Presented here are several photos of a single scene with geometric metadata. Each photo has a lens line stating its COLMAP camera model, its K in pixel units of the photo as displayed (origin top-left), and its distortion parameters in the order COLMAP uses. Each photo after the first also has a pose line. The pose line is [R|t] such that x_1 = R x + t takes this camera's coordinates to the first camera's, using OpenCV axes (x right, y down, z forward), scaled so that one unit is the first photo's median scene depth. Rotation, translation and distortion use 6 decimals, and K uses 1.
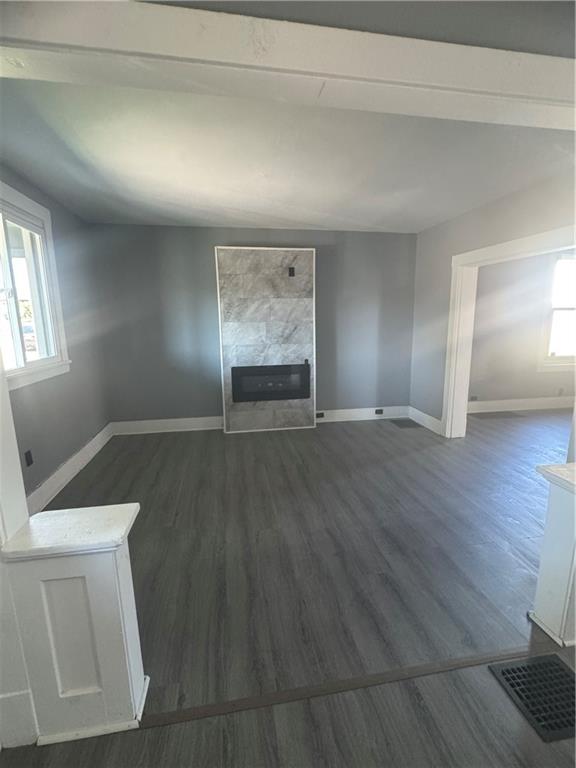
lens RADIAL K [[357.4, 0, 290.3], [0, 357.4, 385.9], [0, 0, 1]] dist [0.001575, 0.000425]
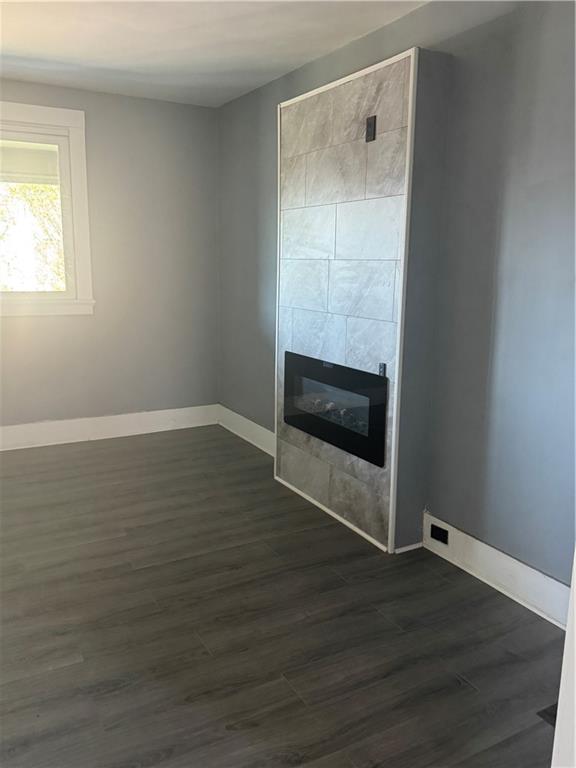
lens RADIAL K [[635.0, 0, 288.0], [0, 635.0, 384.0], [0, 0, 1]] dist [0.066878, -0.003023]
pose [[0.326416, 0.200929, -0.923623, 0.665530], [-0.192672, 0.970774, 0.143094, -0.136818], [0.925381, 0.131248, 0.355589, 0.713270]]
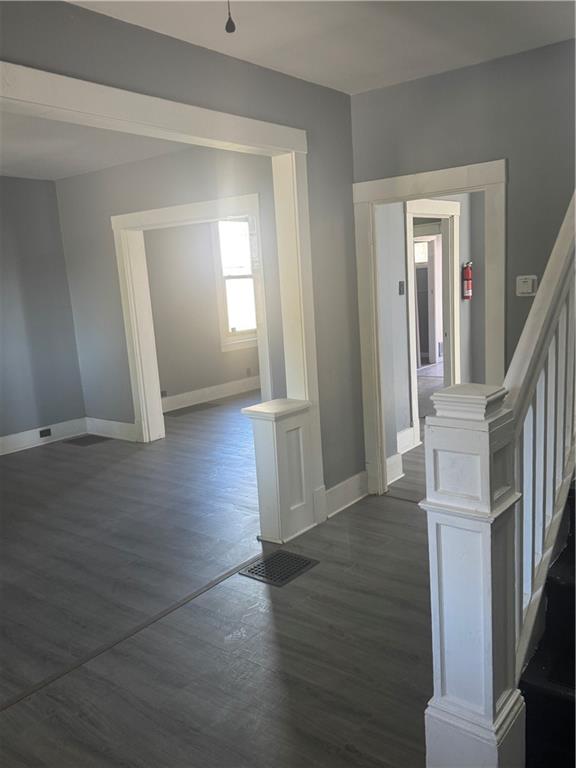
lens RADIAL K [[635.0, 0, 288.0], [0, 635.0, 384.0], [0, 0, 1]] dist [0.066878, -0.003023]
pose [[0.746184, -0.141420, 0.650545, -0.224038], [0.174645, 0.984536, 0.013705, 0.051357], [-0.642424, 0.103388, 0.759344, -0.286547]]
